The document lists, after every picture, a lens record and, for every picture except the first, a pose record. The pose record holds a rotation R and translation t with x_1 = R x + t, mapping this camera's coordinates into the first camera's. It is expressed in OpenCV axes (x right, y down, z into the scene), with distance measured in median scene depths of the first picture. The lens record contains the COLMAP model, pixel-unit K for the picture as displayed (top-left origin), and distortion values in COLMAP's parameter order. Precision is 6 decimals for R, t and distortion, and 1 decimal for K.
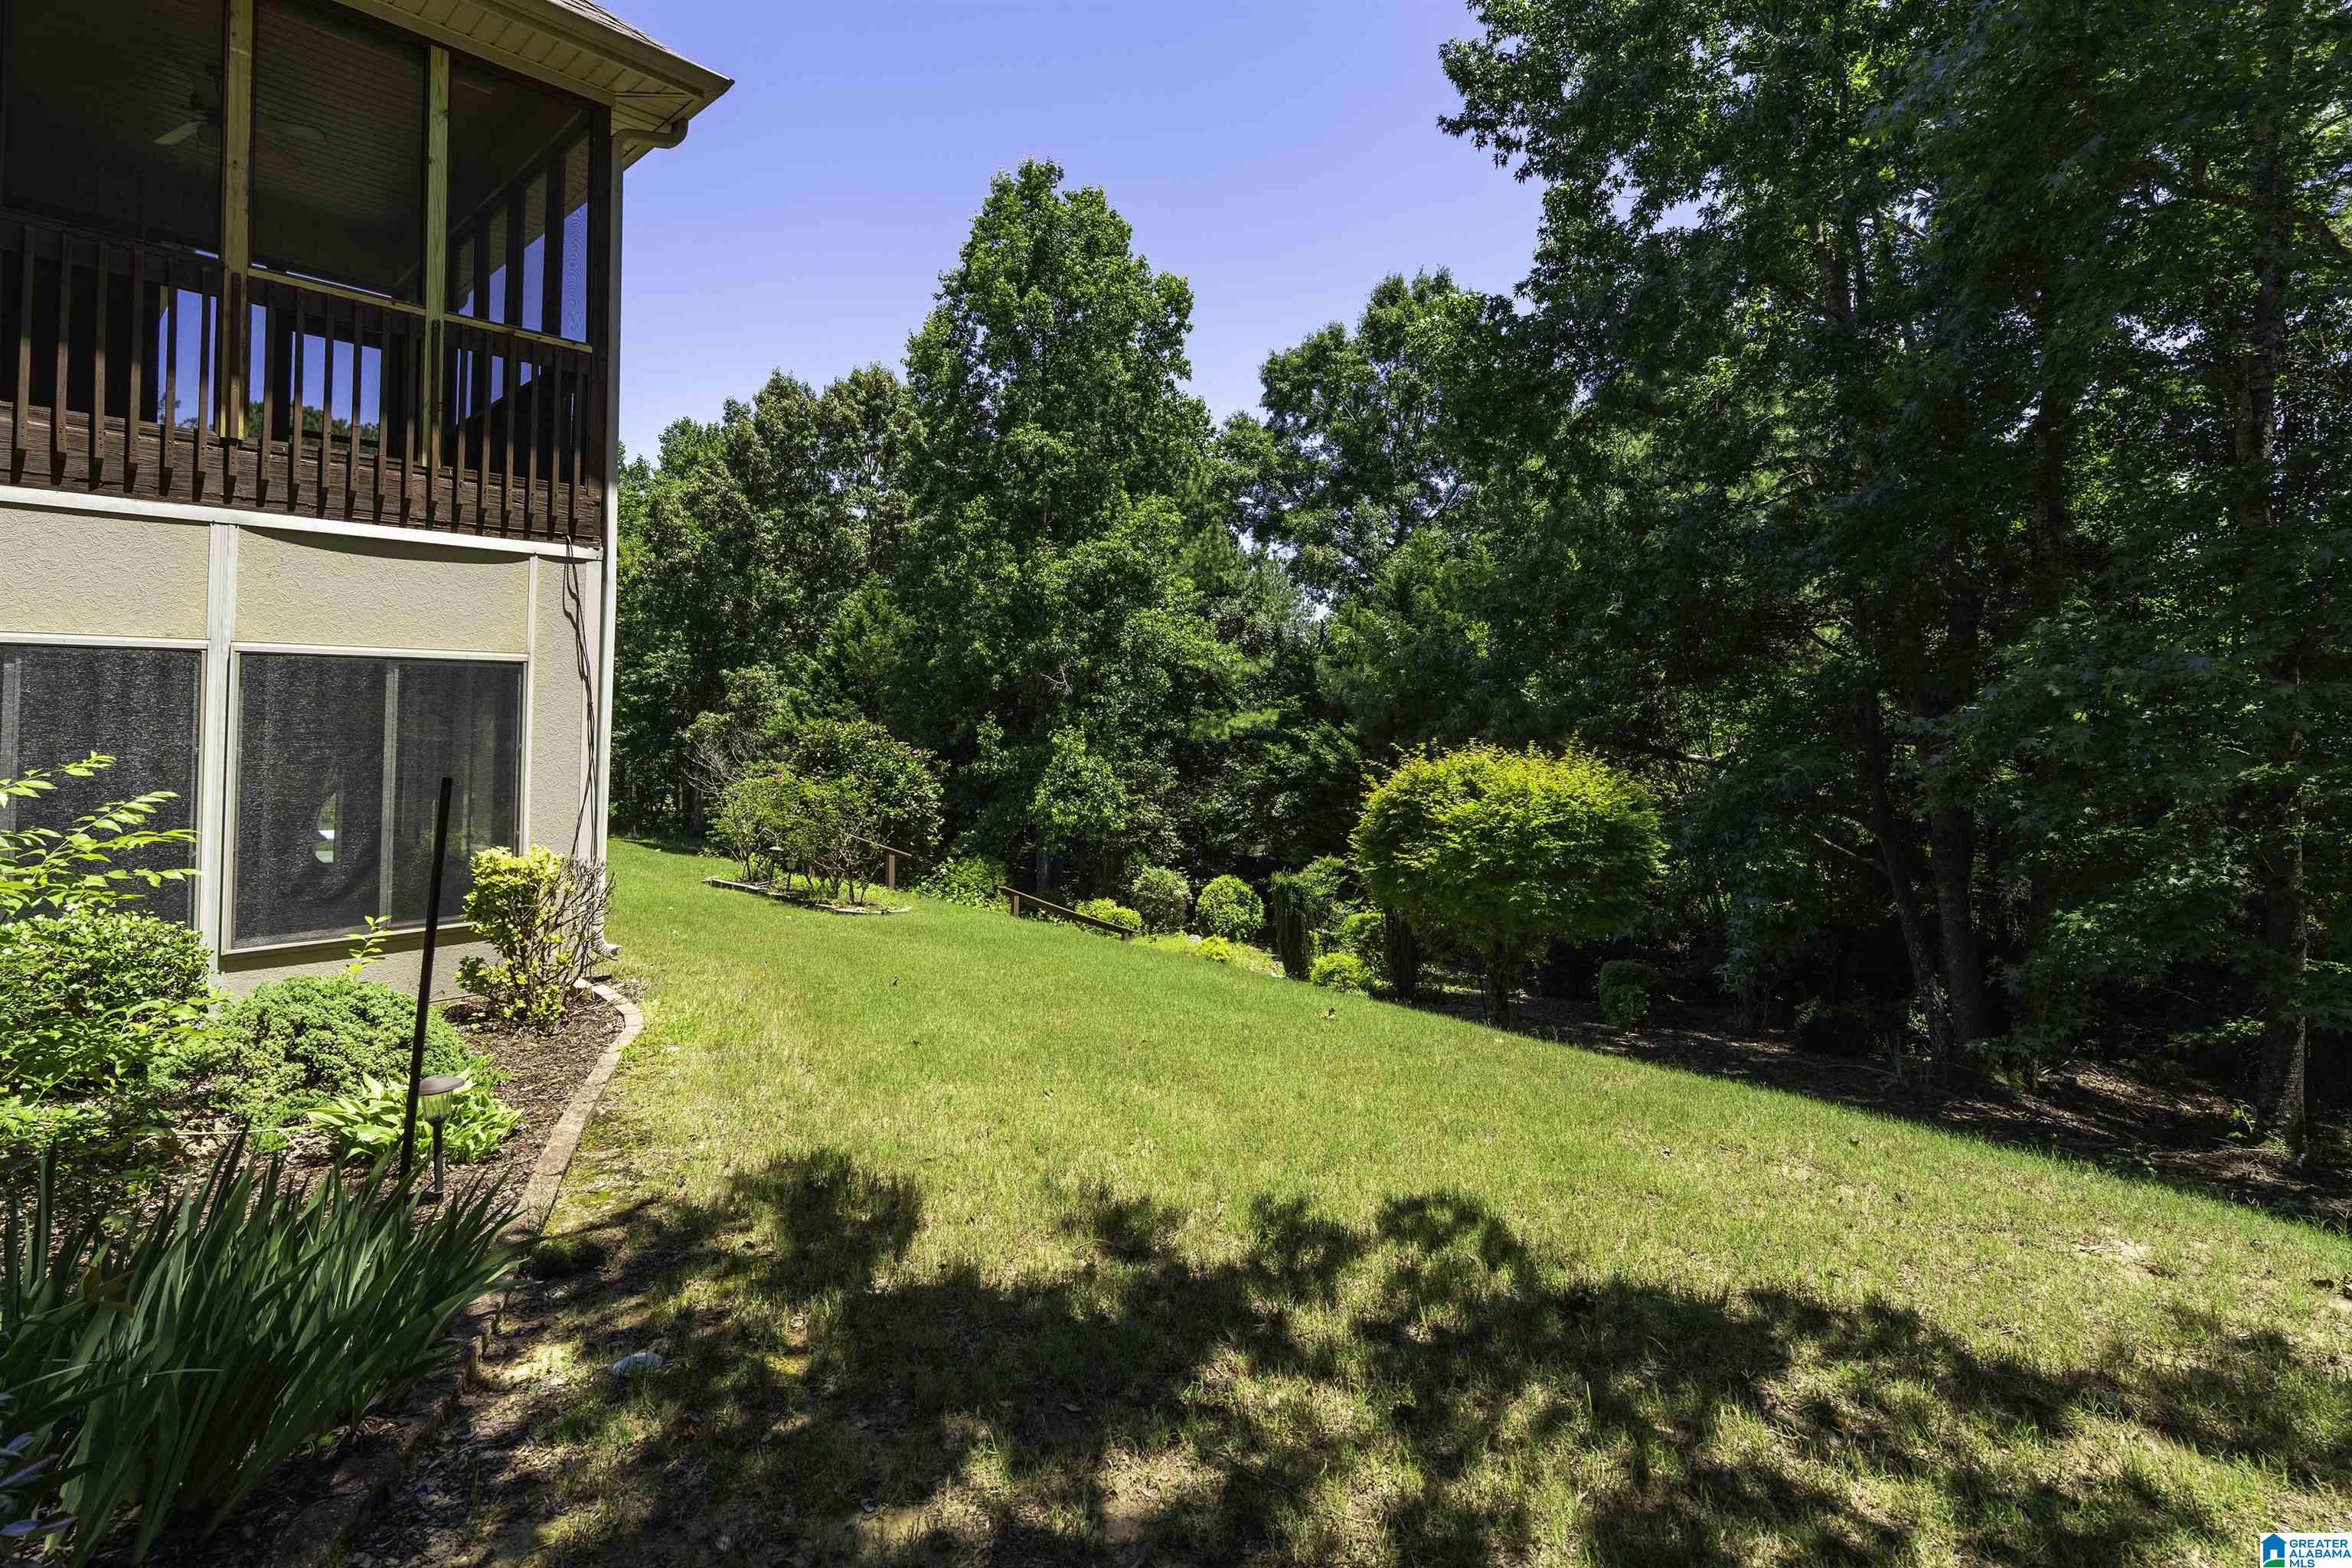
lens RADIAL K [[1068.8, 0, 1176.0], [0, 1068.8, 784.0], [0, 0, 1]] dist [-0.002244, -0.000080]
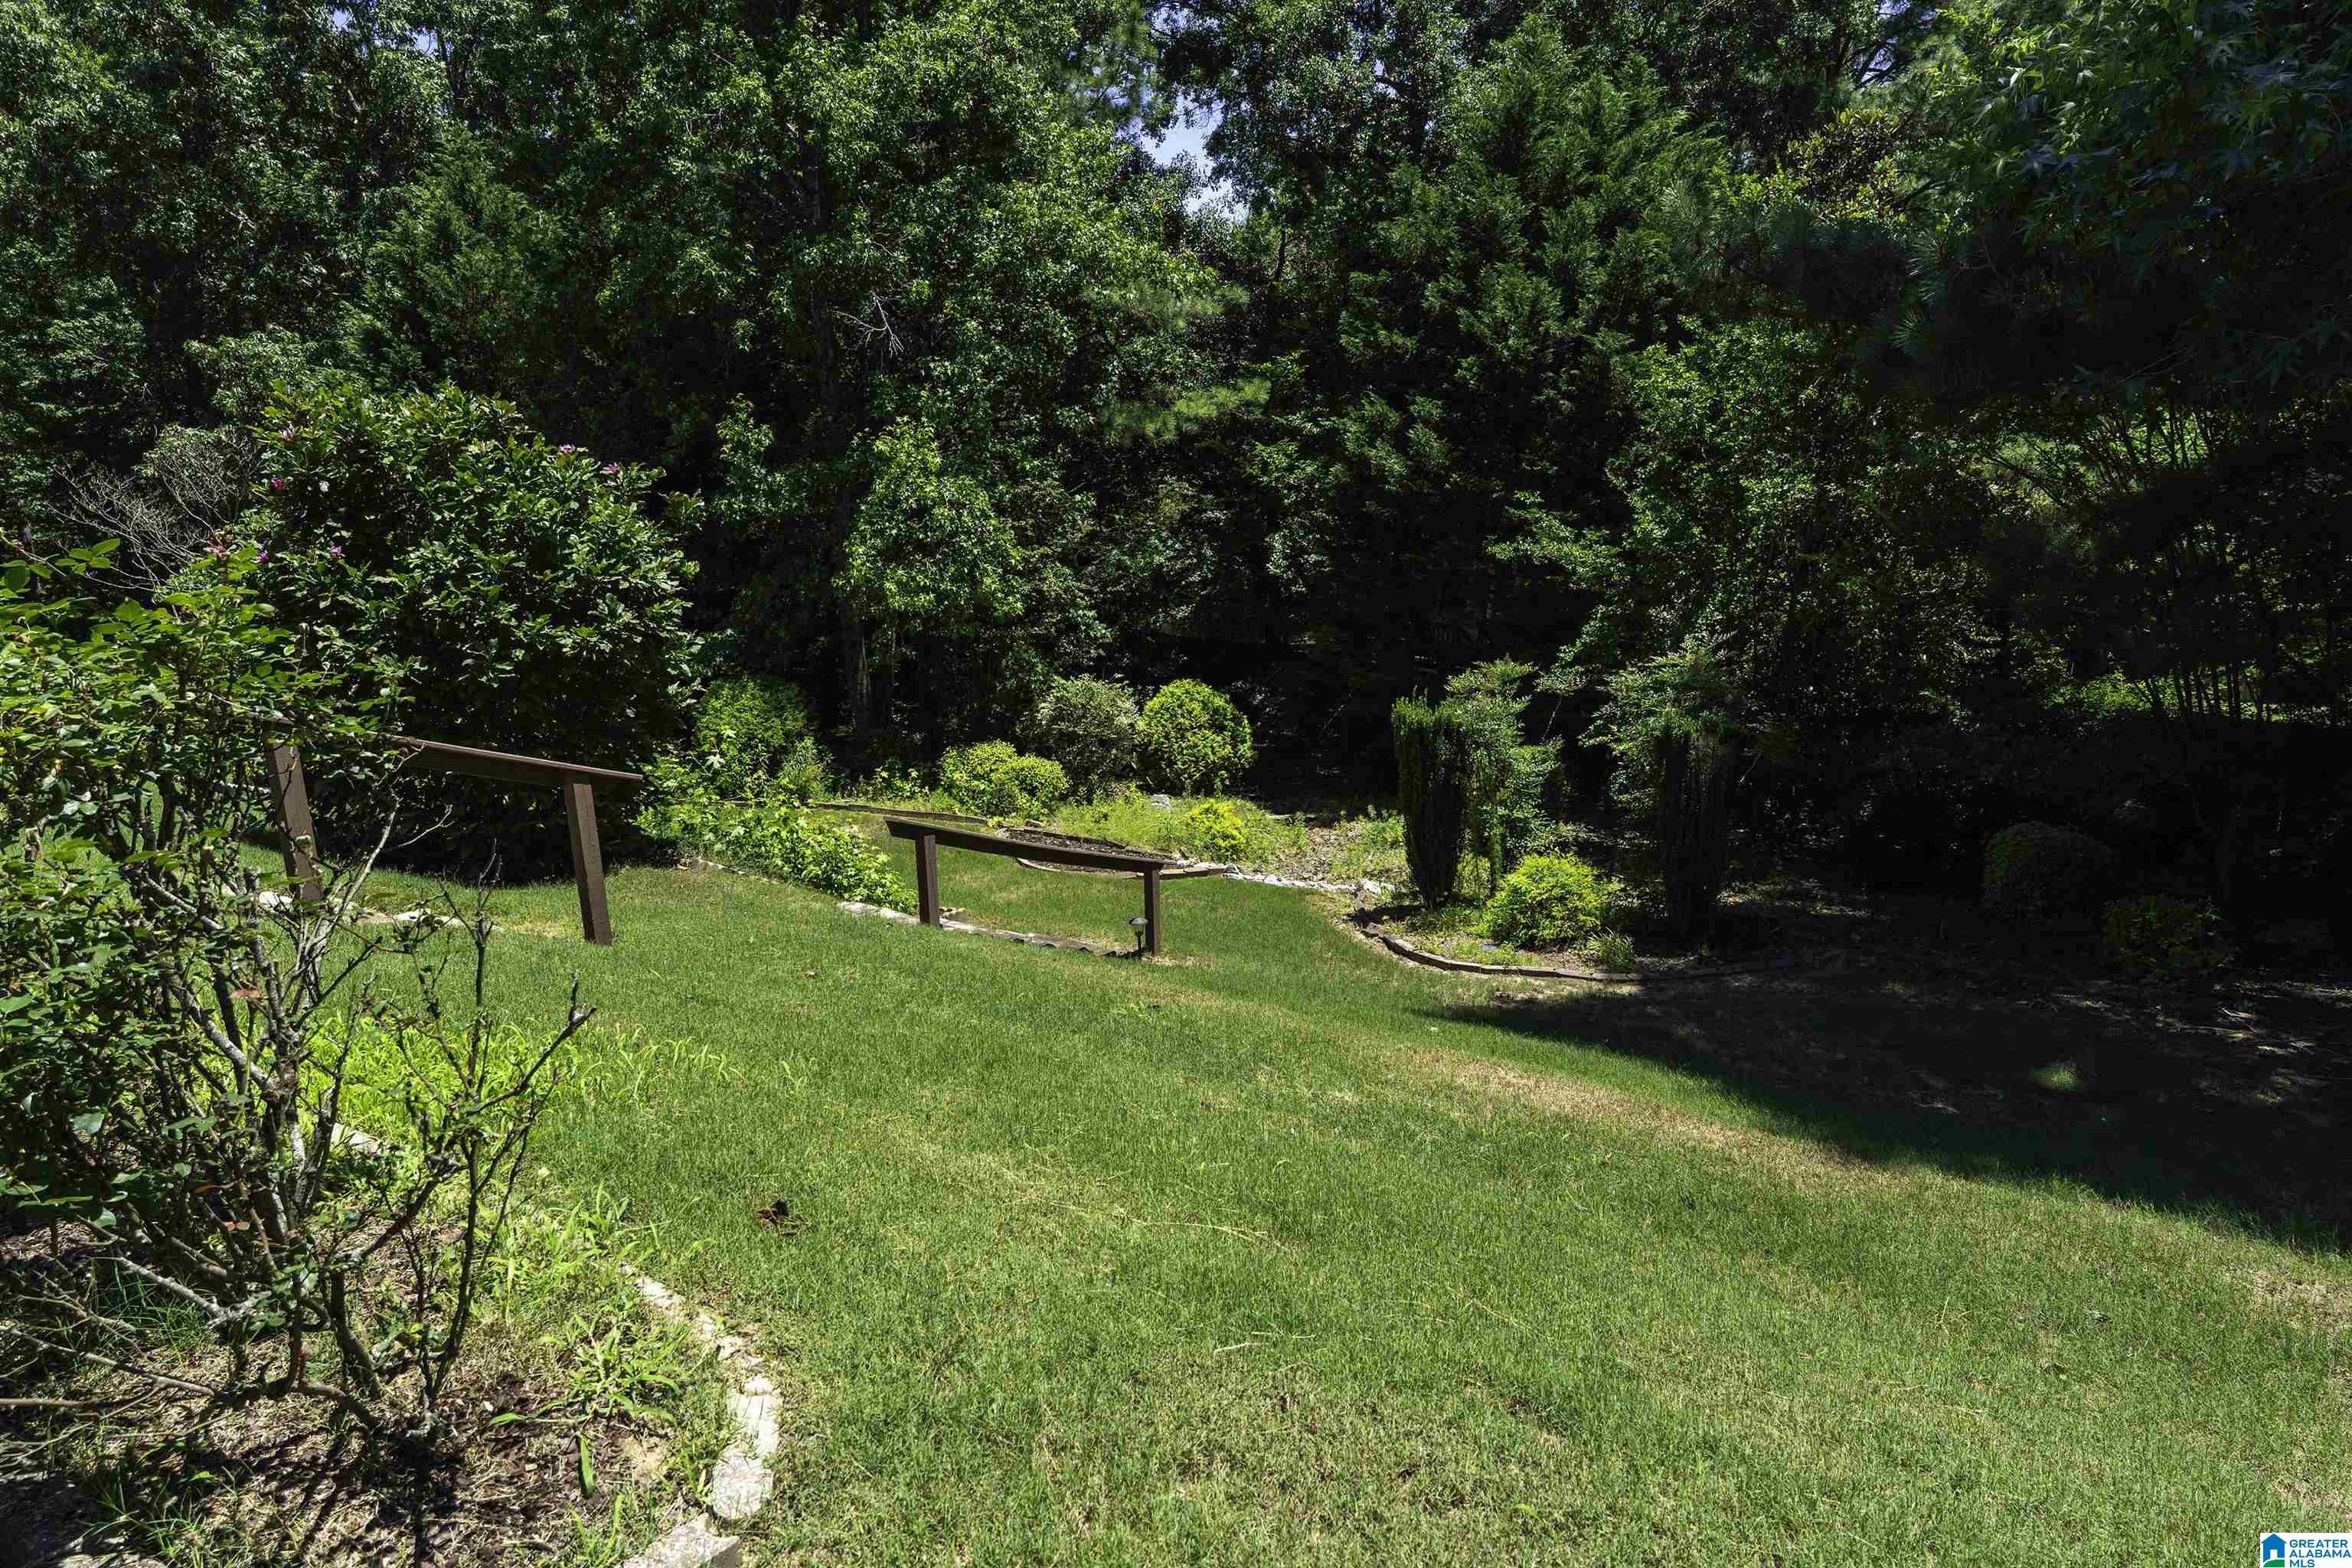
lens RADIAL K [[1311.0, 0, 1179.1], [0, 1311.0, 825.9], [0, 0, 1]] dist [-0.010548, 0.002155]
pose [[0.984016, -0.079101, 0.159545, -0.082988], [0.040346, 0.971663, 0.232902, -0.004673], [-0.173447, -0.222742, 0.959324, 0.317707]]
